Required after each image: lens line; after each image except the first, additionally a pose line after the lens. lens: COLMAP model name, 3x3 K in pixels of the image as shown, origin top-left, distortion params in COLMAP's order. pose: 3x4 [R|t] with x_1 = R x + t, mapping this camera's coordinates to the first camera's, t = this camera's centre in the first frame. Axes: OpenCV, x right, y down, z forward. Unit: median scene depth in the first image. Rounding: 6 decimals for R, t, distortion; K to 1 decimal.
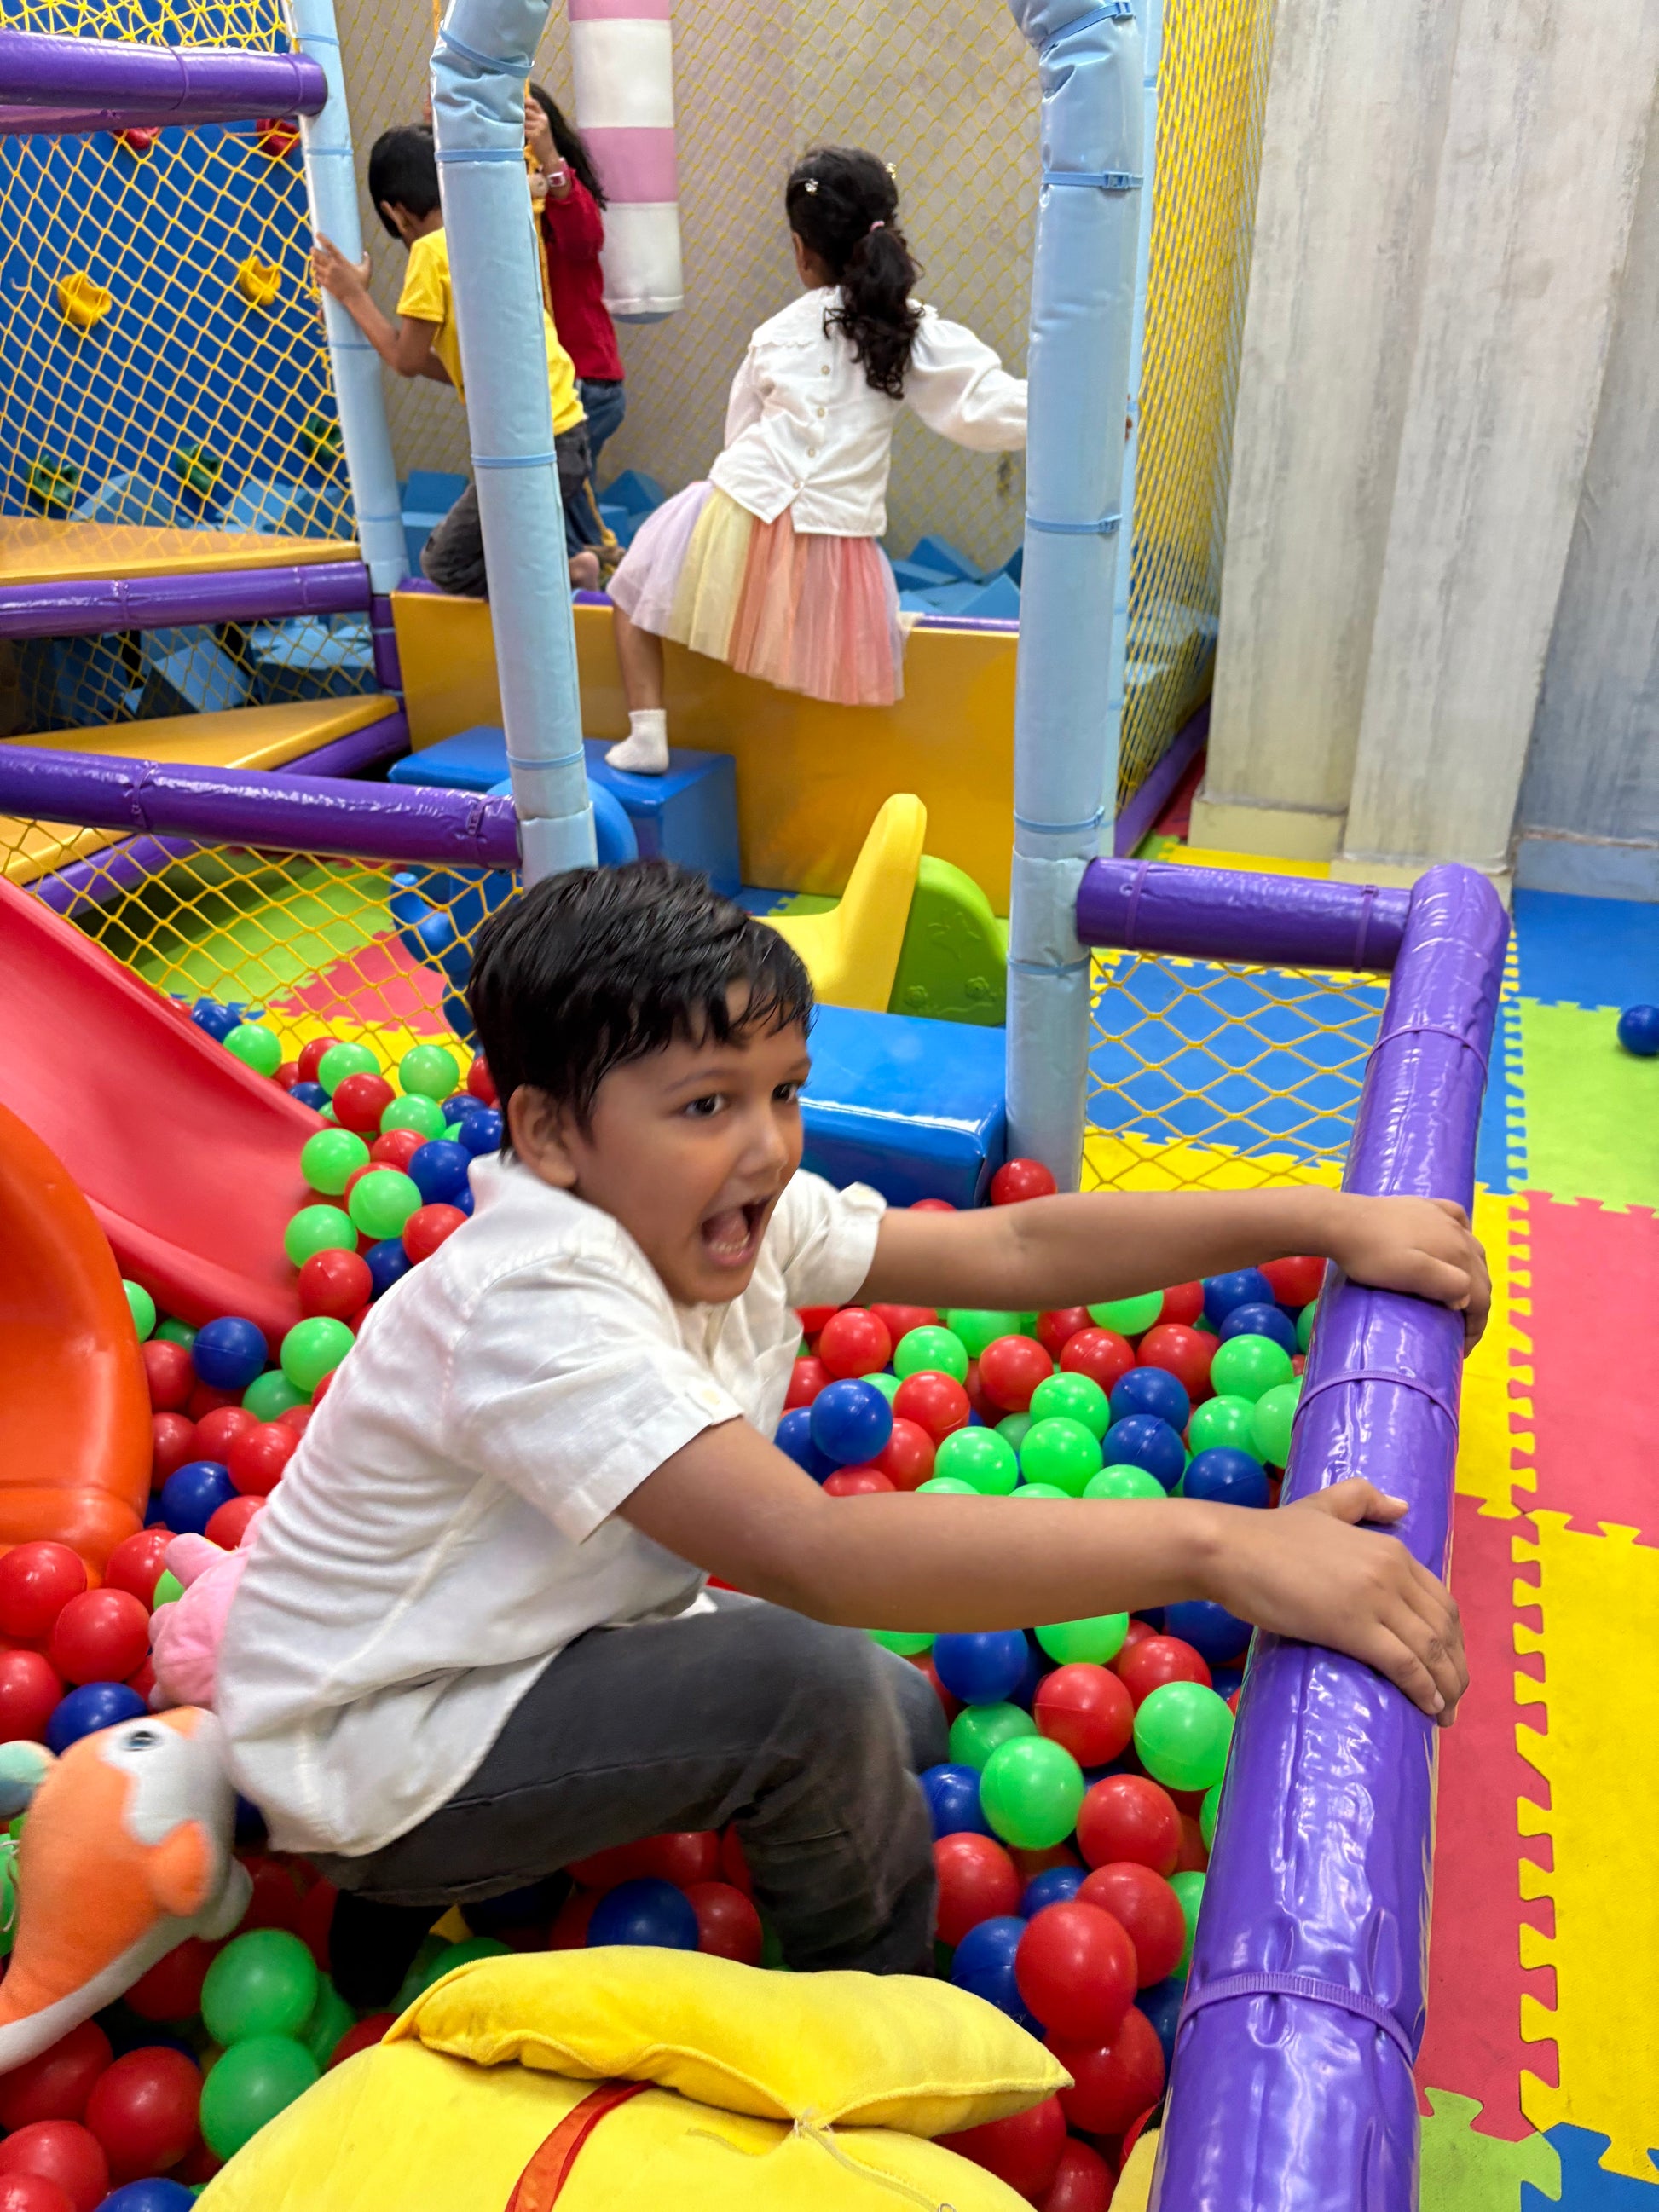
lens RADIAL K [[1707.7, 0, 811.3], [0, 1707.7, 1114.2], [0, 0, 1]] dist [0.046015, -0.054384]
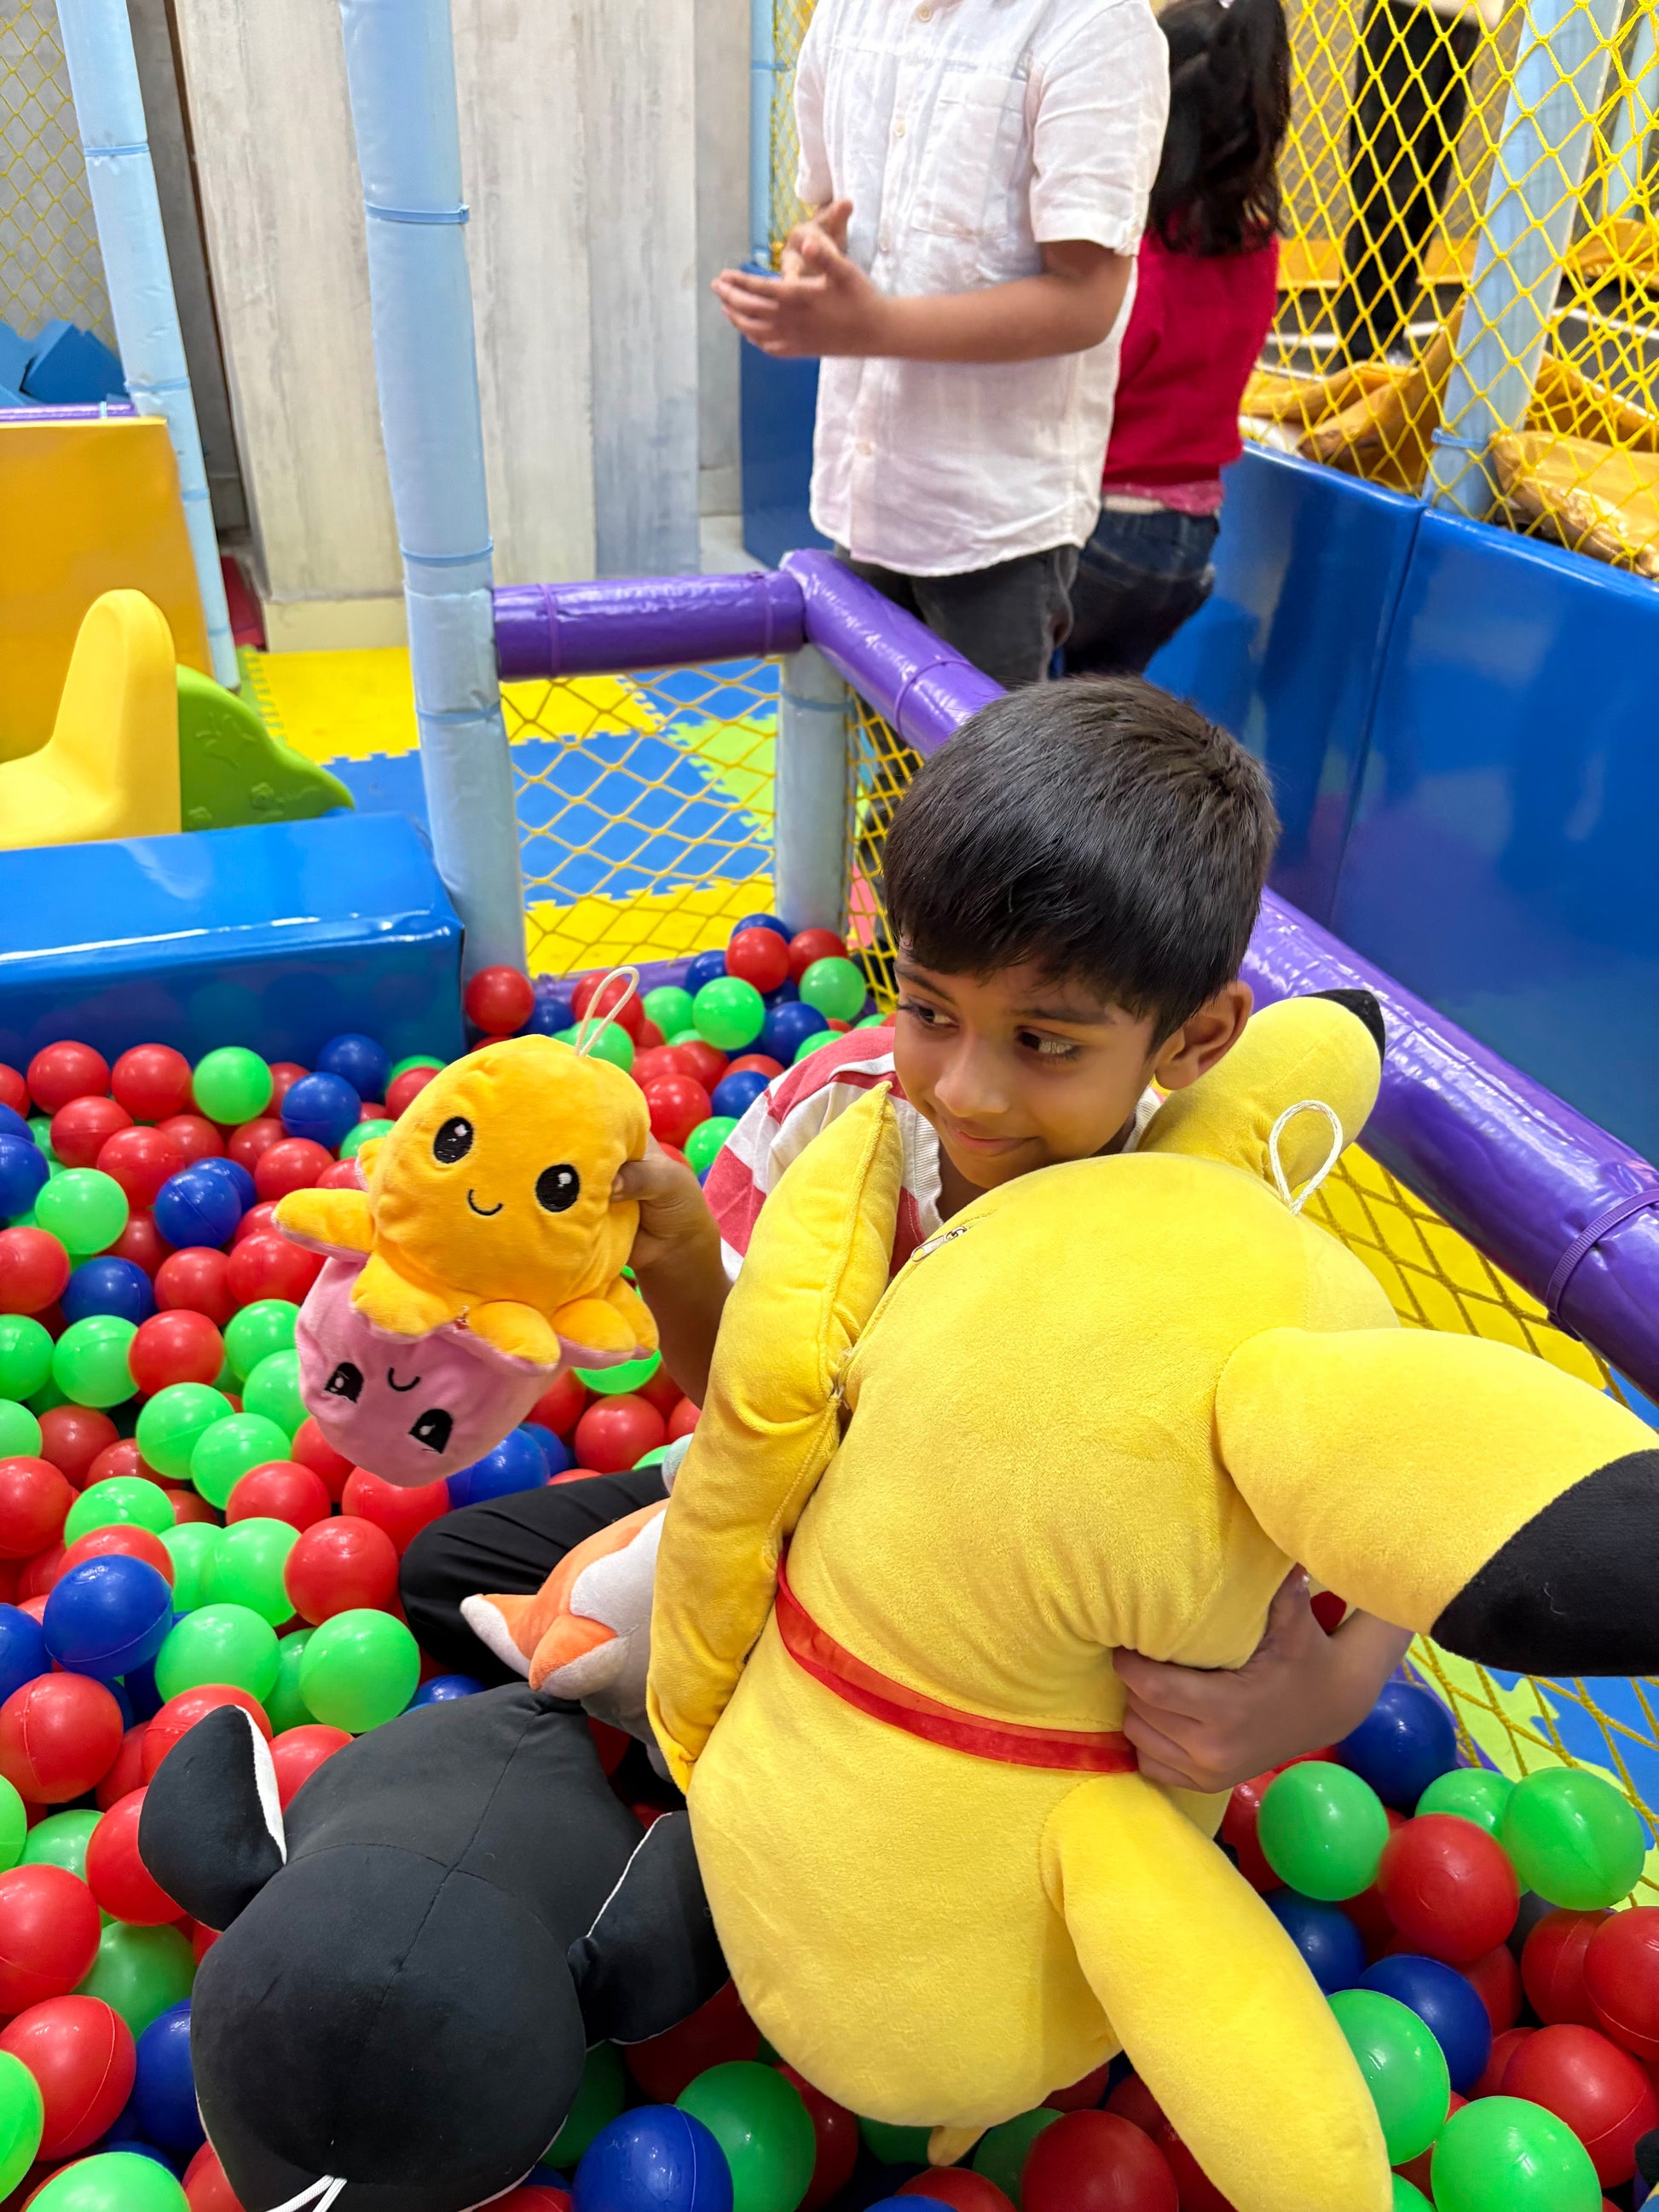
lens RADIAL K [[1707.7, 0, 841.9], [0, 1707.7, 1112.9], [0, 0, 1]] dist [0.046015, -0.054384]
pose [[0.751628, -0.314000, 0.580051, -0.215328], [0.267773, 0.948948, 0.166717, 0.013447], [-0.602787, 0.030013, 0.797337, 0.078354]]
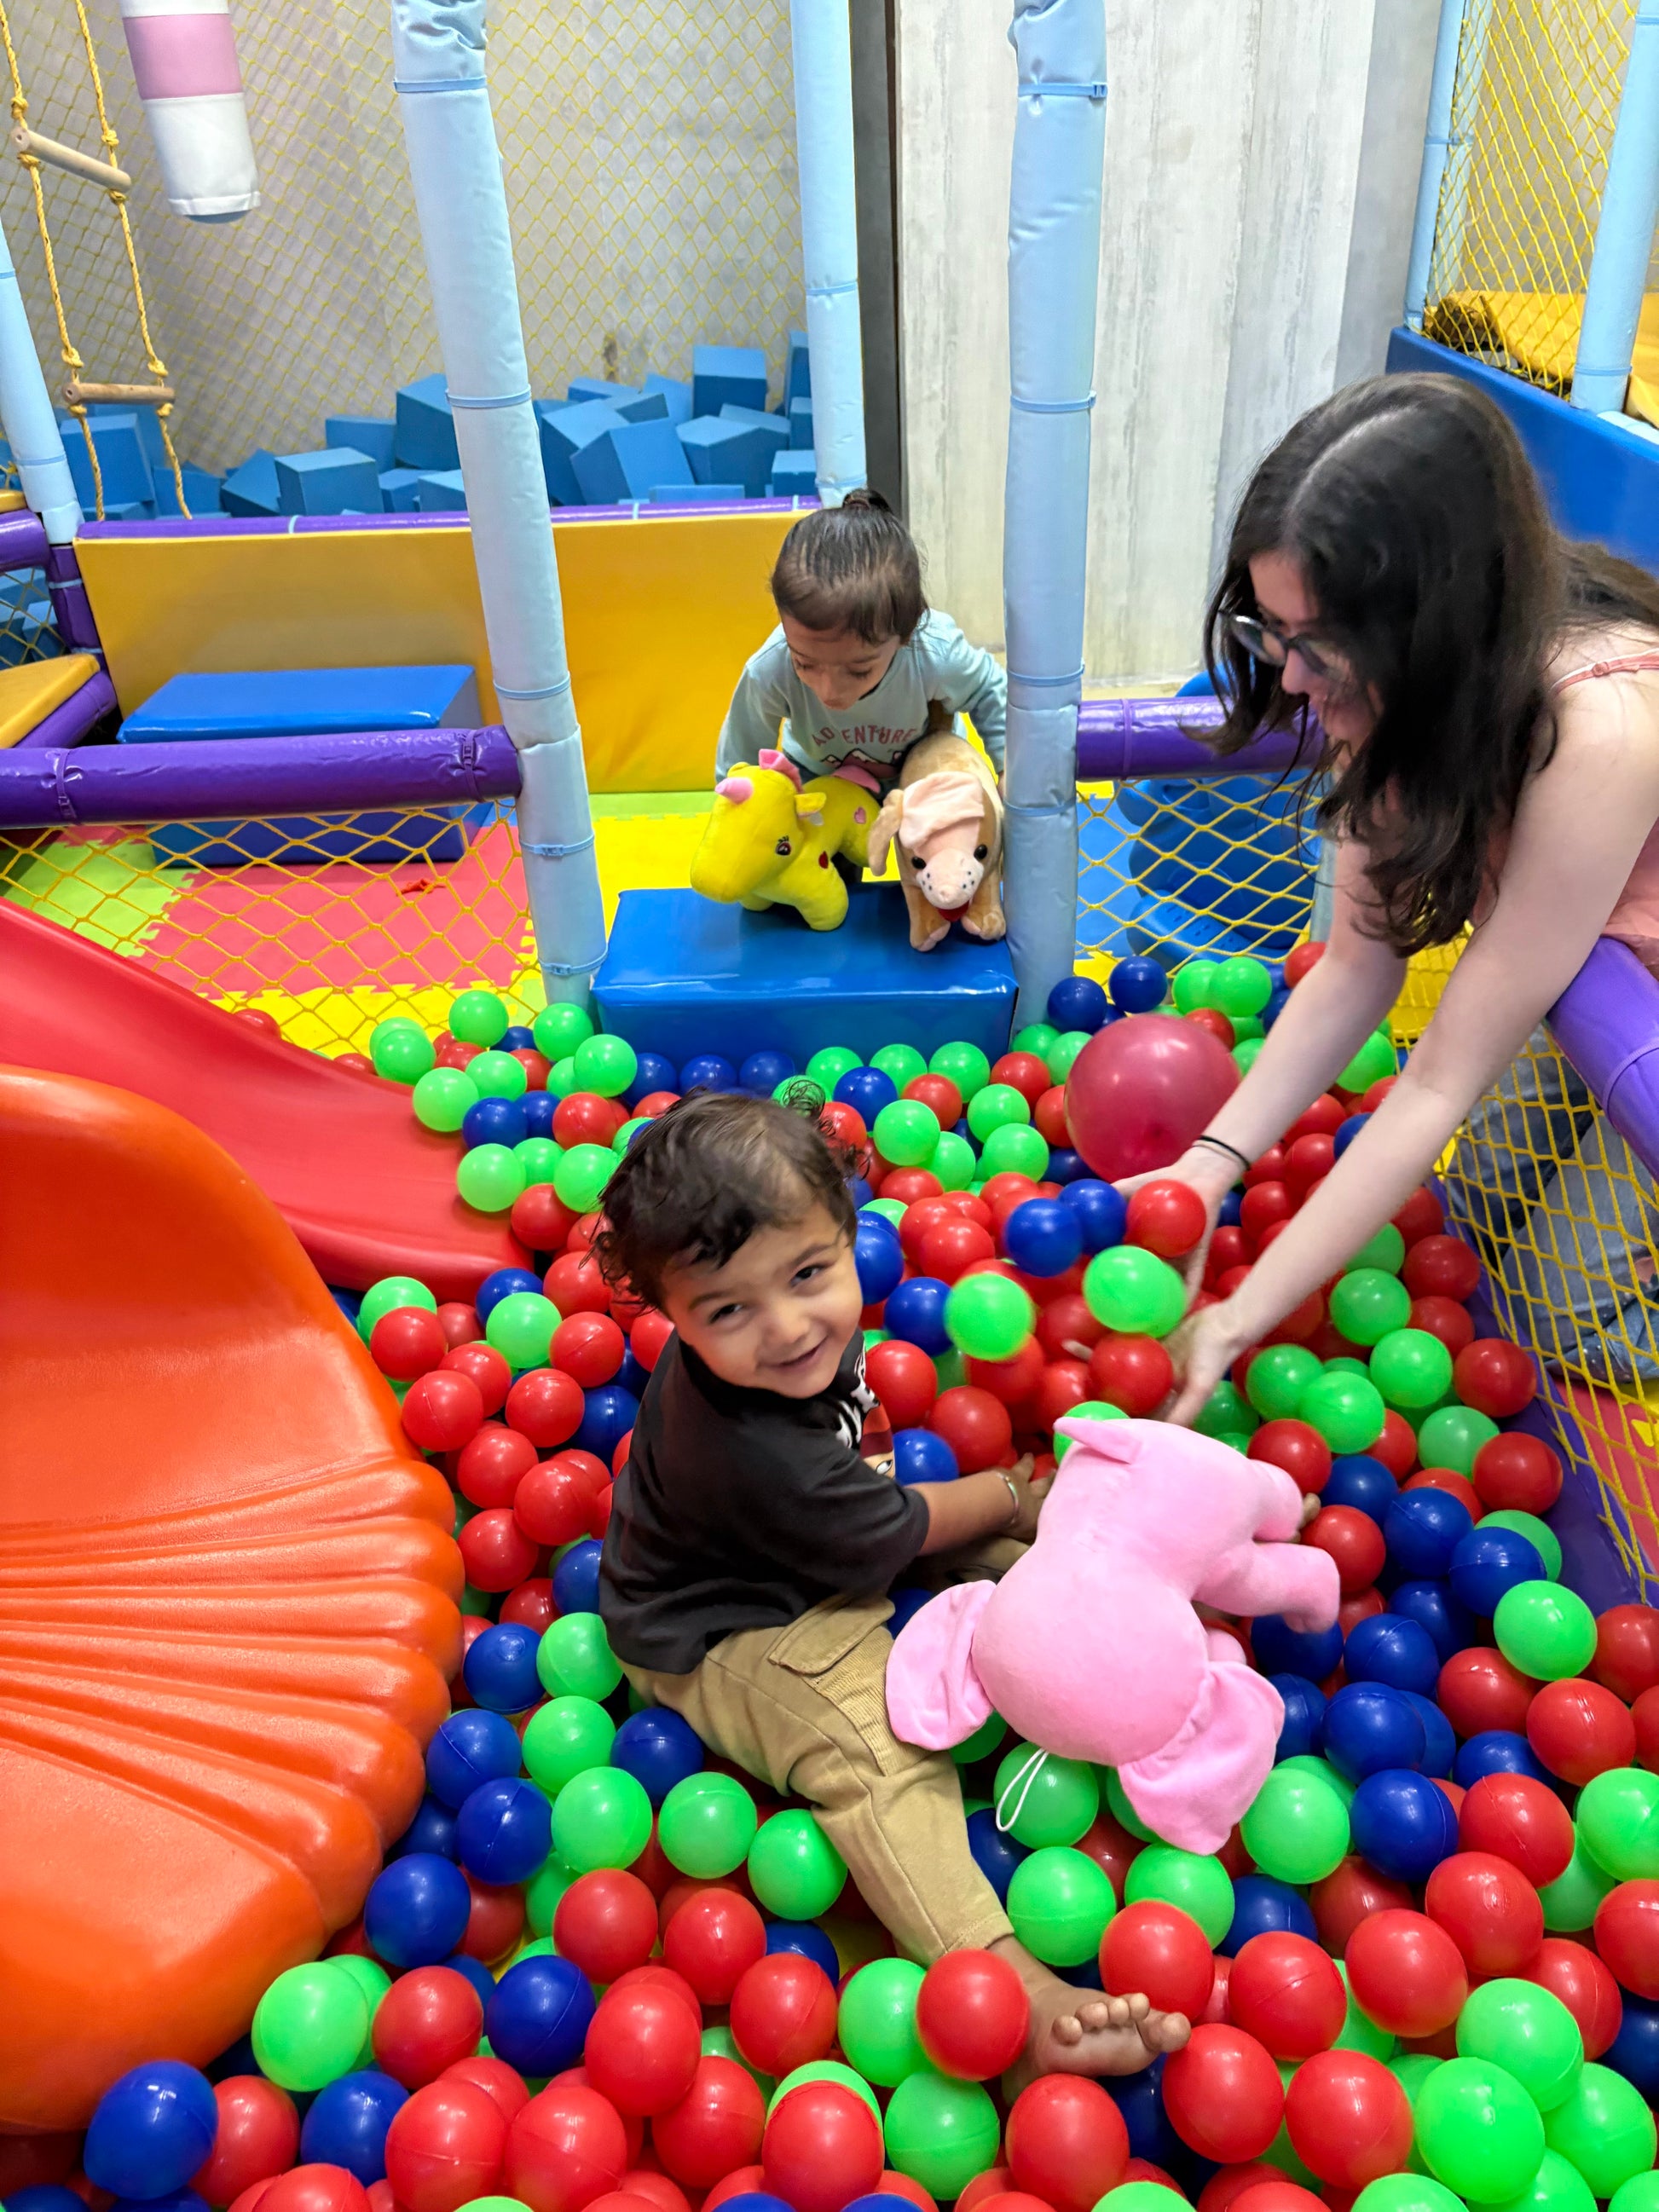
lens RADIAL K [[1707.7, 0, 818.6], [0, 1707.7, 1113.2], [0, 0, 1]] dist [0.046015, -0.054384]
pose [[0.935958, -0.207339, 0.284593, -0.237622], [0.188291, 0.977695, 0.093050, -0.014929], [-0.297538, -0.033505, 0.954122, -0.022104]]
